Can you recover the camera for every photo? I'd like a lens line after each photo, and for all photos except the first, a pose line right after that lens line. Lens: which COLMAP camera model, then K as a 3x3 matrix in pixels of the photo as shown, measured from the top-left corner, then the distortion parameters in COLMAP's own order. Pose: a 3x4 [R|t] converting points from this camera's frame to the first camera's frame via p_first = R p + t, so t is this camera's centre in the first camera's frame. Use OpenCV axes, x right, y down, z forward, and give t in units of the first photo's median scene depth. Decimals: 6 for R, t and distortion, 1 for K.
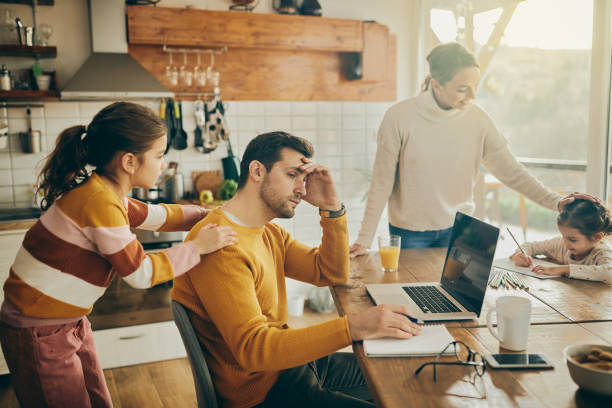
lens RADIAL K [[588.2, 0, 306.0], [0, 588.2, 204.0], [0, 0, 1]] dist [-0.010029, -0.012417]
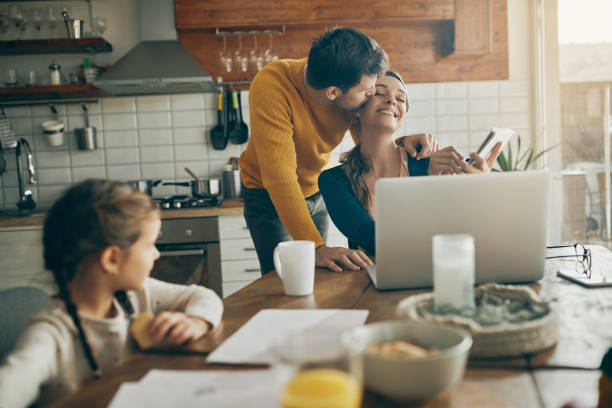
lens RADIAL K [[588.2, 0, 306.0], [0, 588.2, 204.0], [0, 0, 1]] dist [-0.010029, -0.012417]
pose [[0.946316, -0.006238, -0.323184, 0.178501], [-0.006993, 0.999185, -0.039761, 0.036310], [0.323168, 0.039886, 0.945501, 0.181793]]
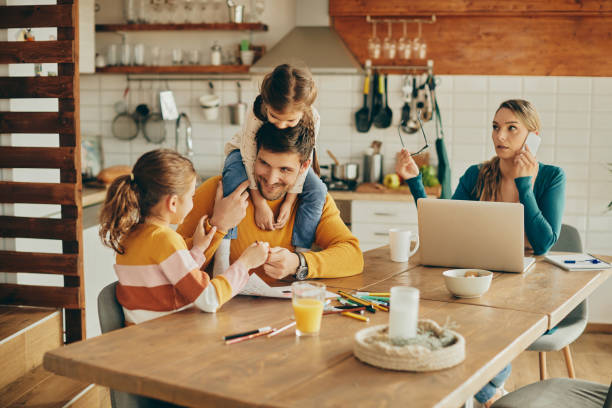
lens RADIAL K [[906.6, 0, 306.0], [0, 906.6, 204.0], [0, 0, 1]] dist [-0.181704, 0.359686]
pose [[0.834112, 0.088051, -0.544521, 0.465281], [-0.092590, 0.995520, 0.019146, 0.008844], [0.543768, 0.034447, 0.838528, -0.235672]]
